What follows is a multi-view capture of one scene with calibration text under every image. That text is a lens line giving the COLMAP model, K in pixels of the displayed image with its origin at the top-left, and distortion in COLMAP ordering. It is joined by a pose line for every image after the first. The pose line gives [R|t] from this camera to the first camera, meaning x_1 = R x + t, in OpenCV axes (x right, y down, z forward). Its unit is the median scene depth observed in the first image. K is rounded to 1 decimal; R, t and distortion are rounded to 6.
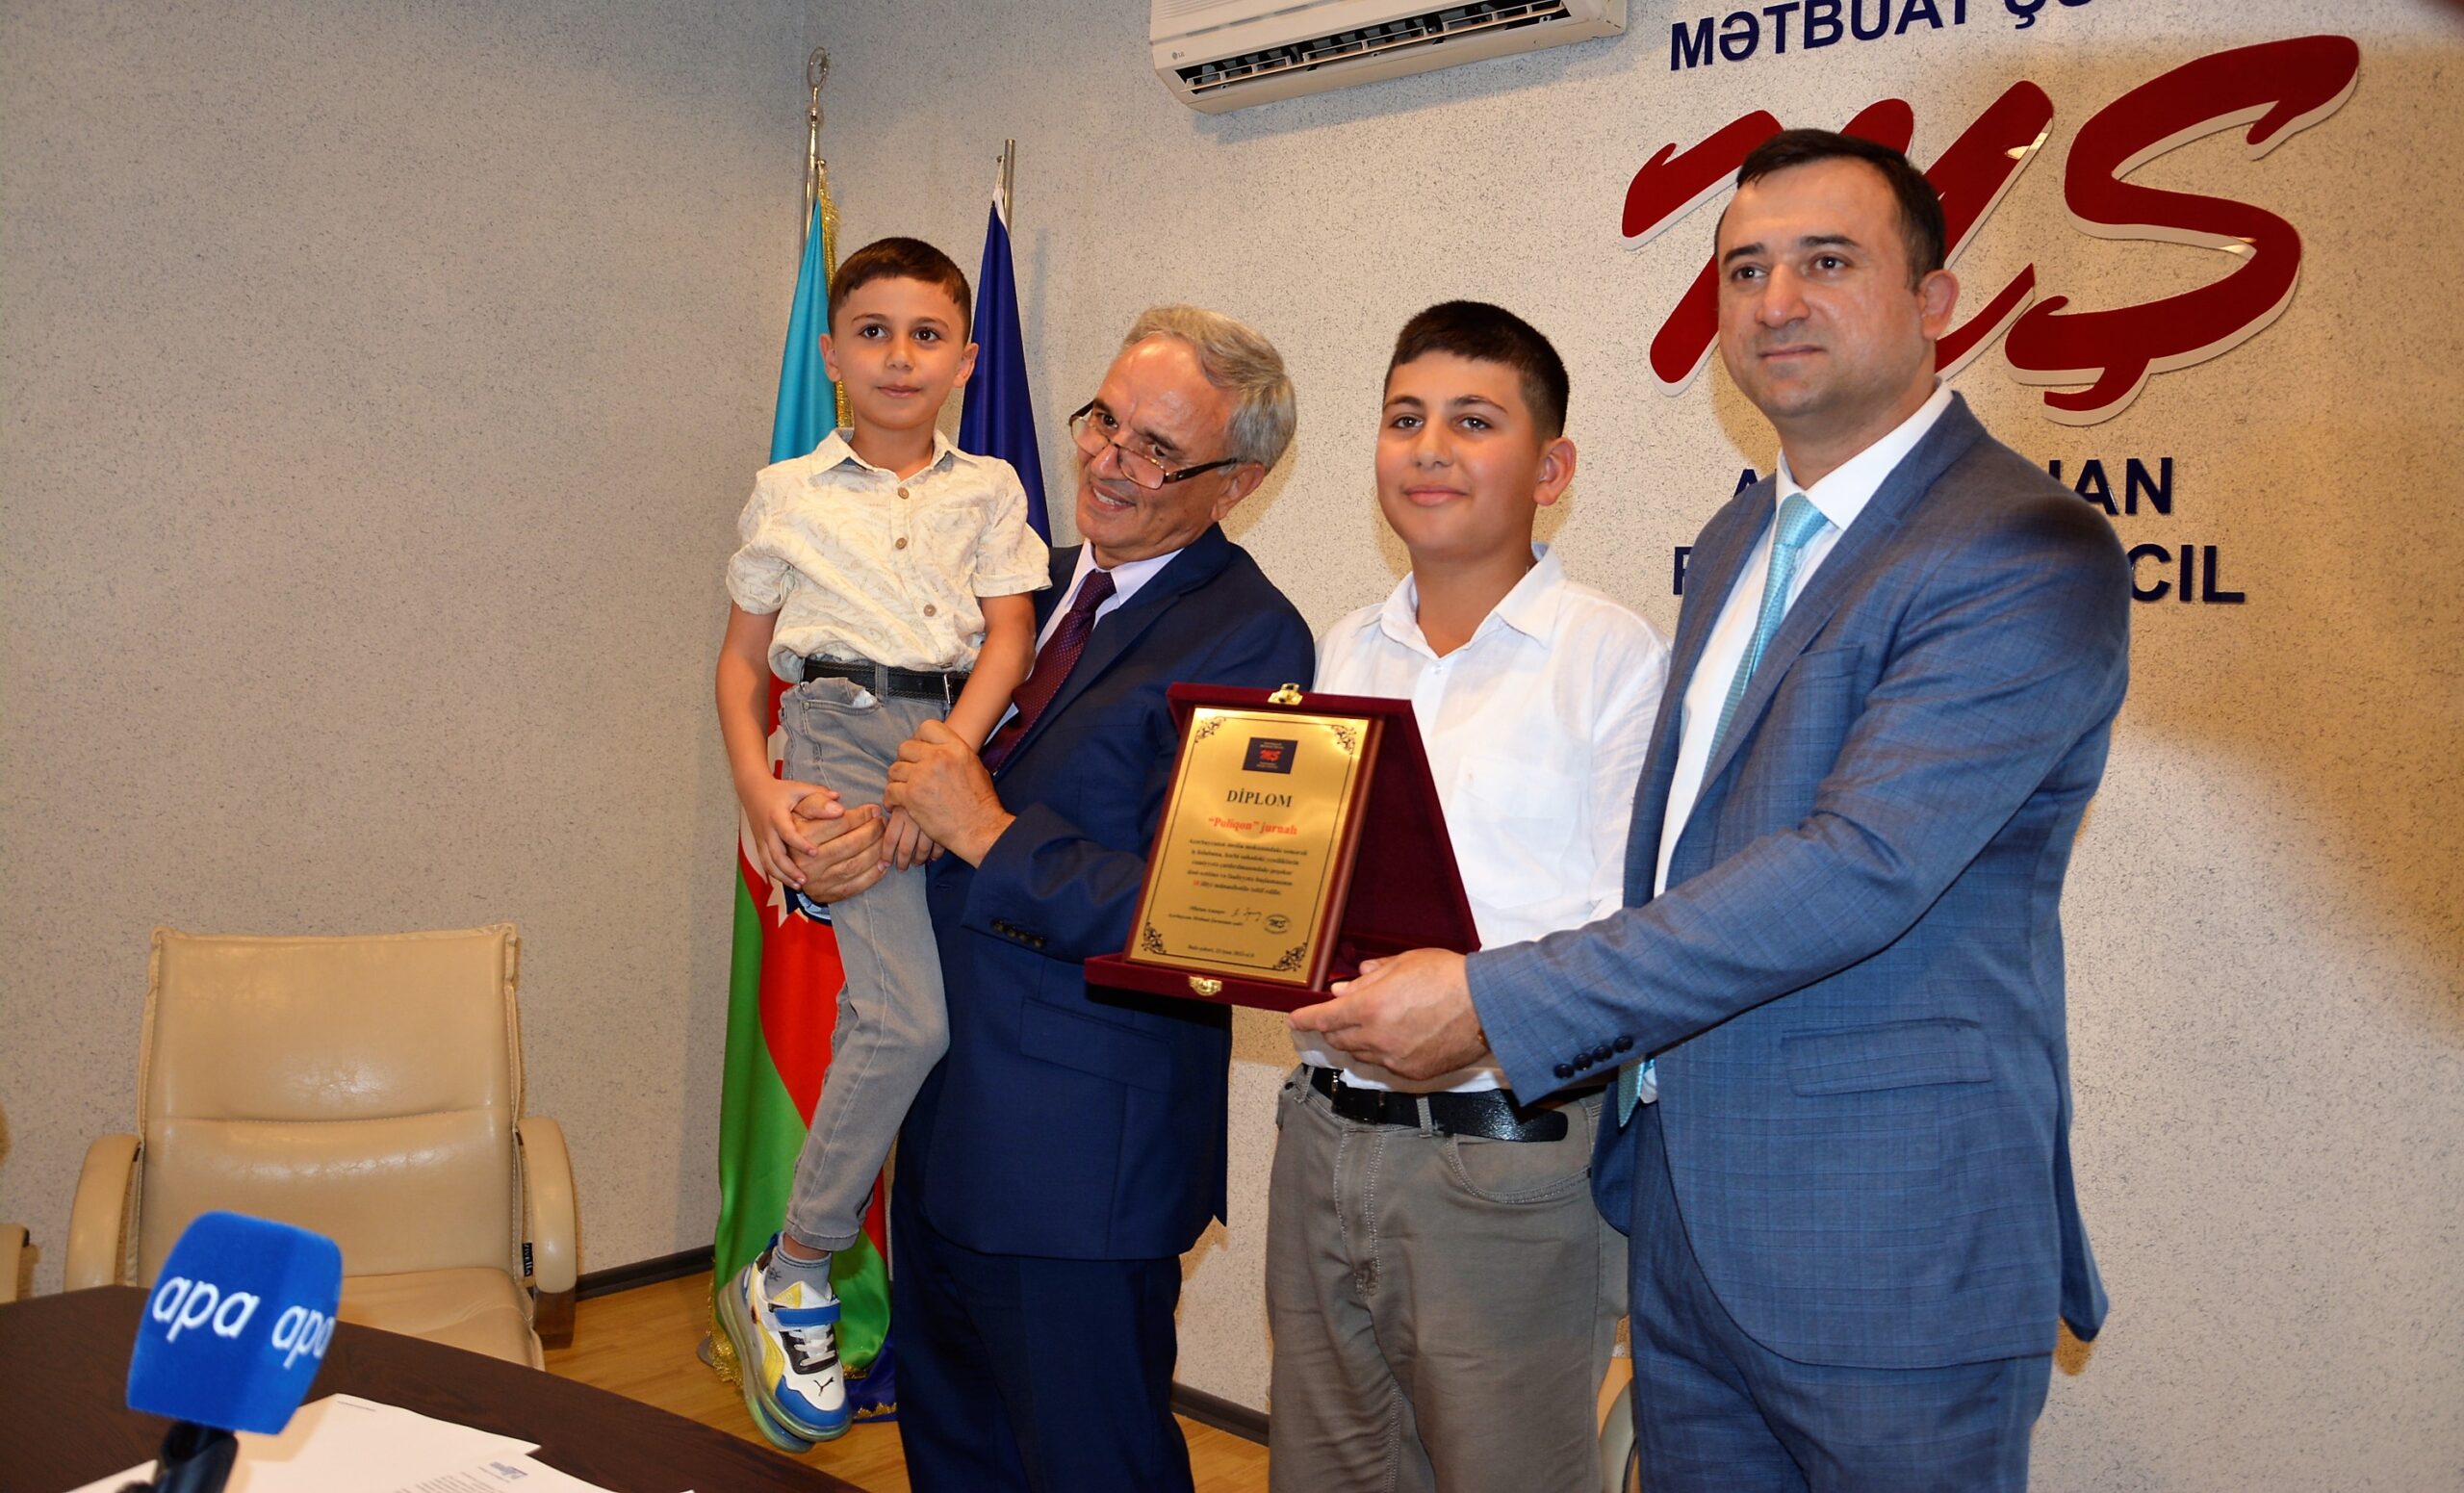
lens RADIAL K [[2694.5, 0, 1193.0], [0, 2694.5, 886.2], [0, 0, 1]] dist [0.045180, 0.000000]
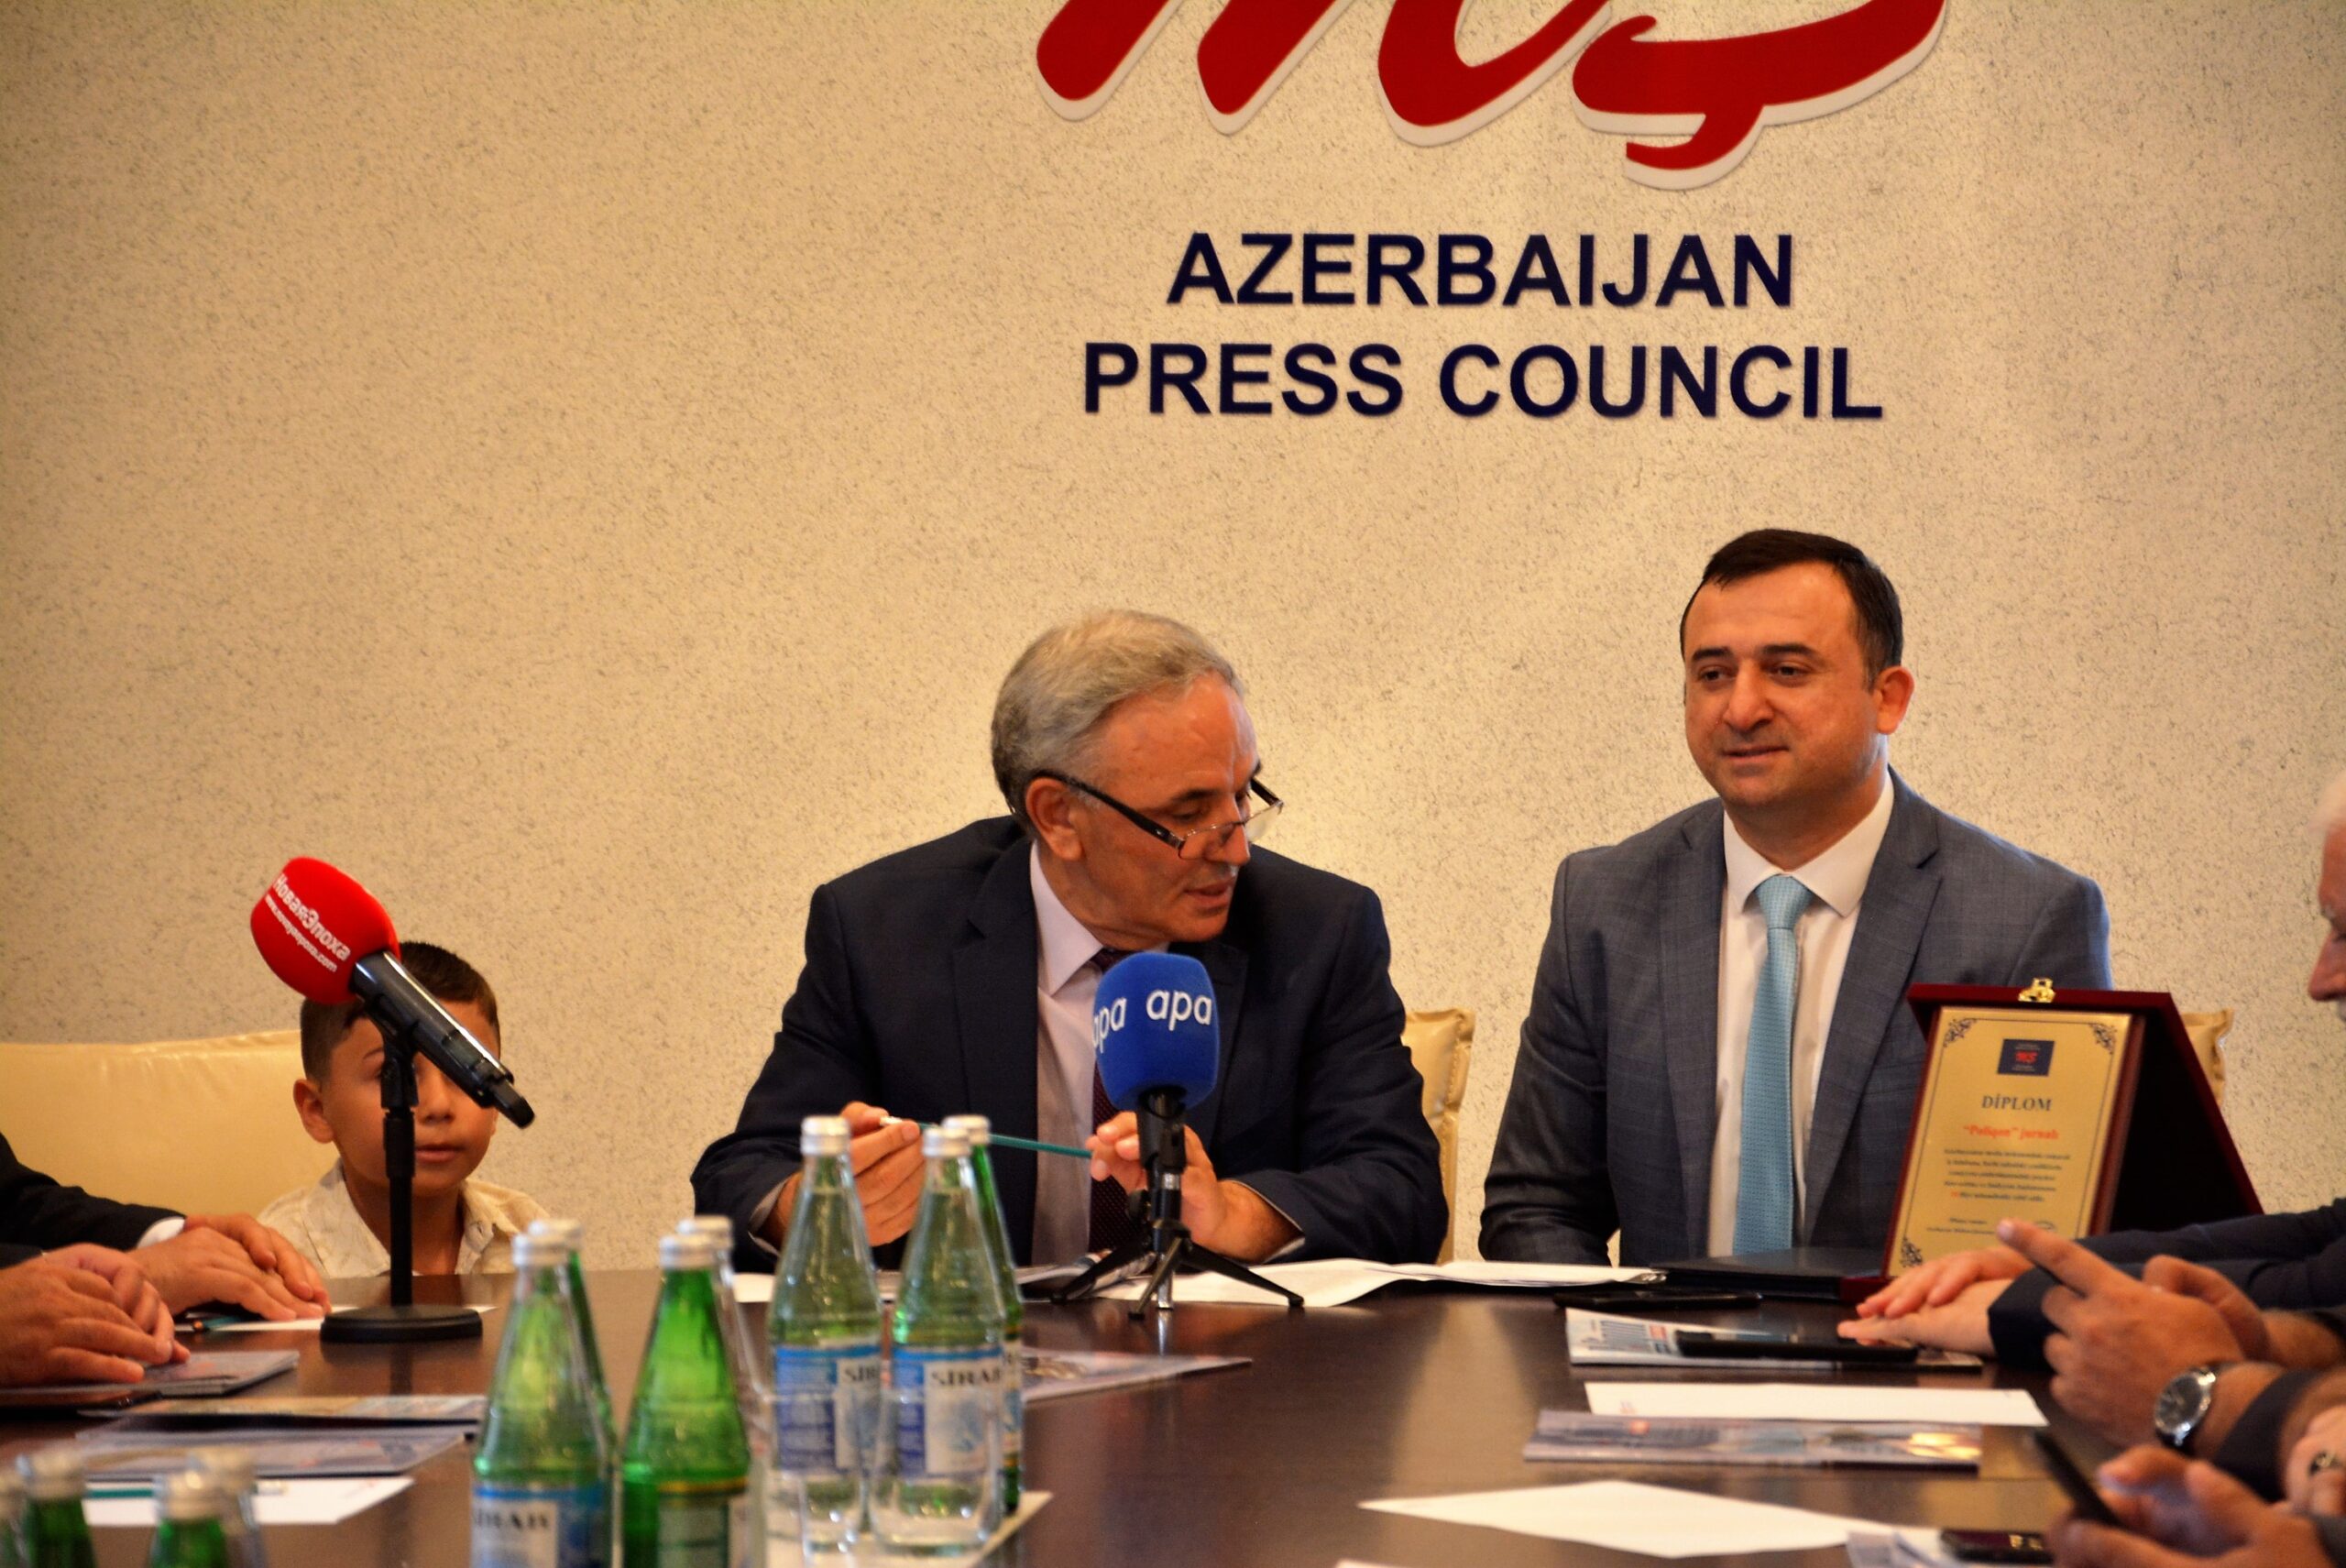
lens RADIAL K [[9876.1, 0, 1173.3], [0, 9876.1, 780.3], [0, 0, 1]] dist [1.405485, 0.000000]
pose [[0.627845, -0.192833, 0.754073, -1.984885], [0.033567, 0.974631, 0.221286, -0.662521], [-0.777614, -0.113621, 0.618390, -0.656405]]
